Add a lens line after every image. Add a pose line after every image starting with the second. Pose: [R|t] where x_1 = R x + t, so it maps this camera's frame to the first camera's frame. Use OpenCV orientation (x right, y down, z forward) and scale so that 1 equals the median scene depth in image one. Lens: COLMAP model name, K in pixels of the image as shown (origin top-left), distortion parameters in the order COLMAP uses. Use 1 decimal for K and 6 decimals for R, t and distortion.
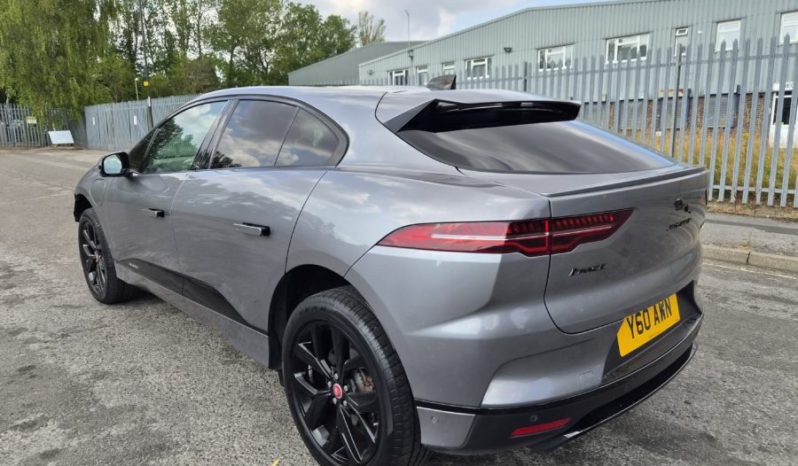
lens RADIAL K [[540.4, 0, 399.5], [0, 540.4, 242.0], [0, 0, 1]] dist [0.058231, -0.036454]
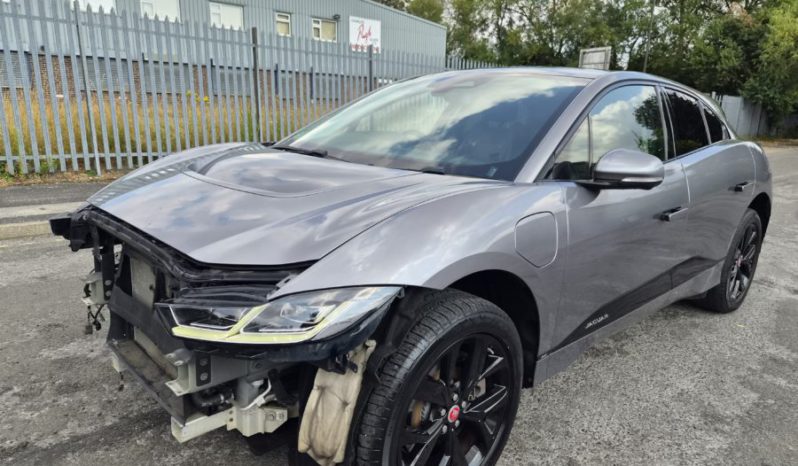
lens RADIAL K [[540.4, 0, 399.5], [0, 540.4, 242.0], [0, 0, 1]] dist [0.058231, -0.036454]
pose [[-0.010724, -0.235930, 0.971711, -0.458629], [0.162797, 0.958389, 0.234493, -0.101128], [-0.986601, 0.160706, 0.028131, 0.500087]]
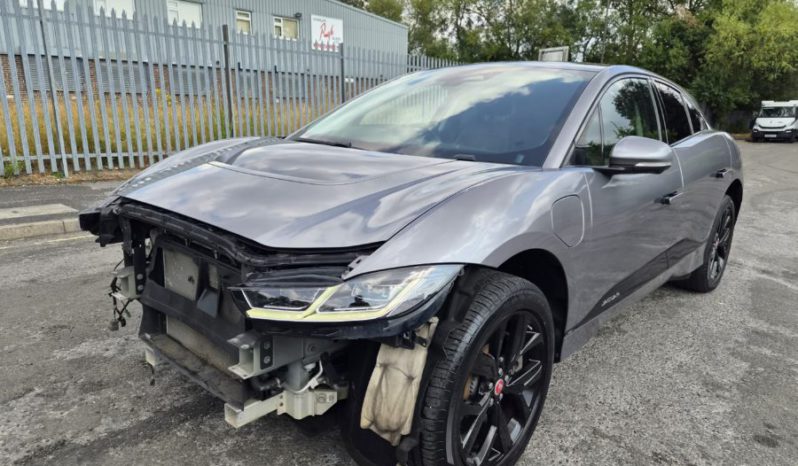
lens RADIAL K [[538.6, 0, 406.2], [0, 538.6, 241.3], [0, 0, 1]] dist [0.057855, -0.033225]
pose [[-0.094472, -0.234974, 0.967400, -0.466315], [0.169609, 0.953740, 0.248219, -0.102759], [-0.980973, 0.187530, -0.050248, 0.532308]]
